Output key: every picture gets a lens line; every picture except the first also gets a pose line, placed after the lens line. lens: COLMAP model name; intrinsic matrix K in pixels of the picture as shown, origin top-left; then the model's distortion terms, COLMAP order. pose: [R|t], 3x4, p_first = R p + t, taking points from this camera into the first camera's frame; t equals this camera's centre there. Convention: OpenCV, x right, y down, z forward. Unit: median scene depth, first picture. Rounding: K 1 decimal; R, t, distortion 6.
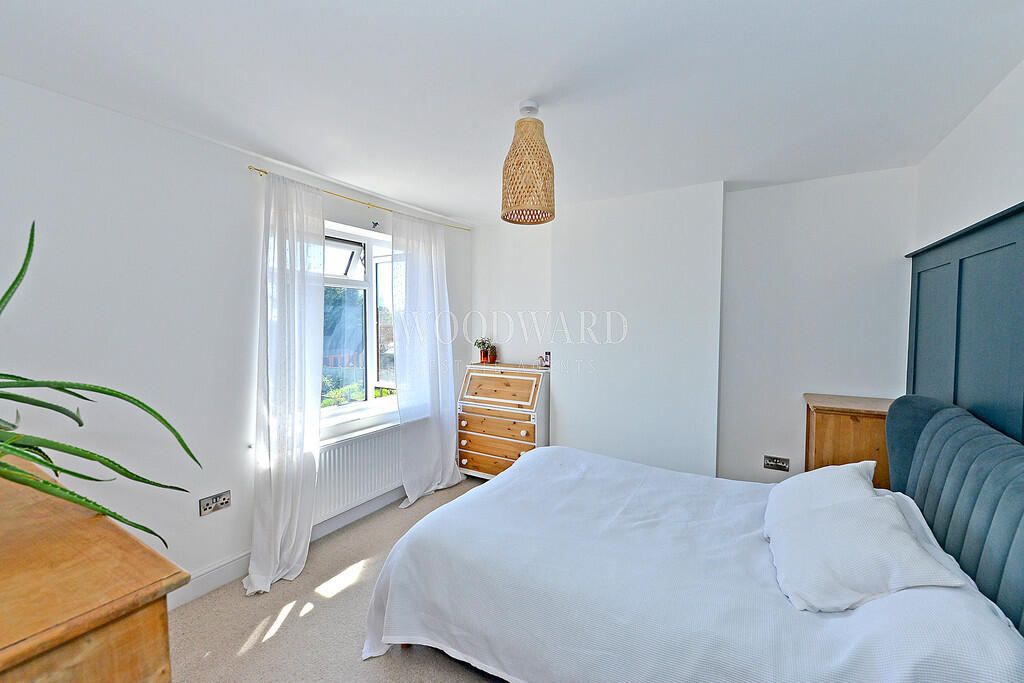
lens RADIAL K [[408.8, 0, 513.7], [0, 408.8, 339.8], [0, 0, 1]] dist [-0.002518, -0.000364]
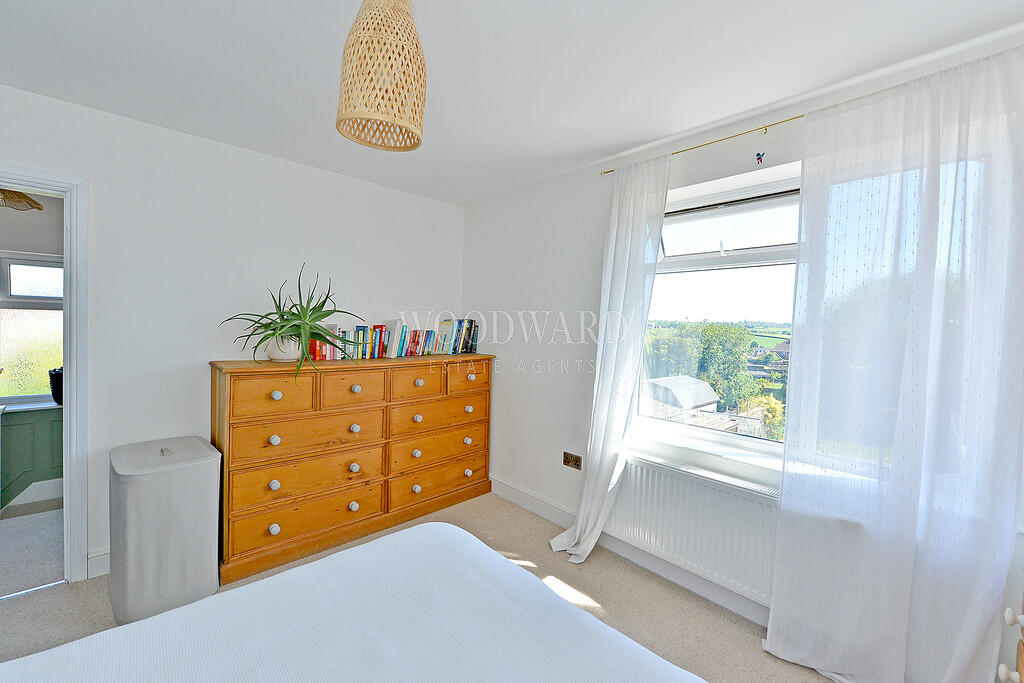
lens RADIAL K [[408.8, 0, 513.7], [0, 408.8, 339.8], [0, 0, 1]] dist [-0.002518, -0.000364]
pose [[-0.272931, 0.019635, -0.961833, 0.446265], [-0.077545, 0.996090, 0.042338, -0.003255], [0.958903, 0.086140, -0.270342, 1.015512]]
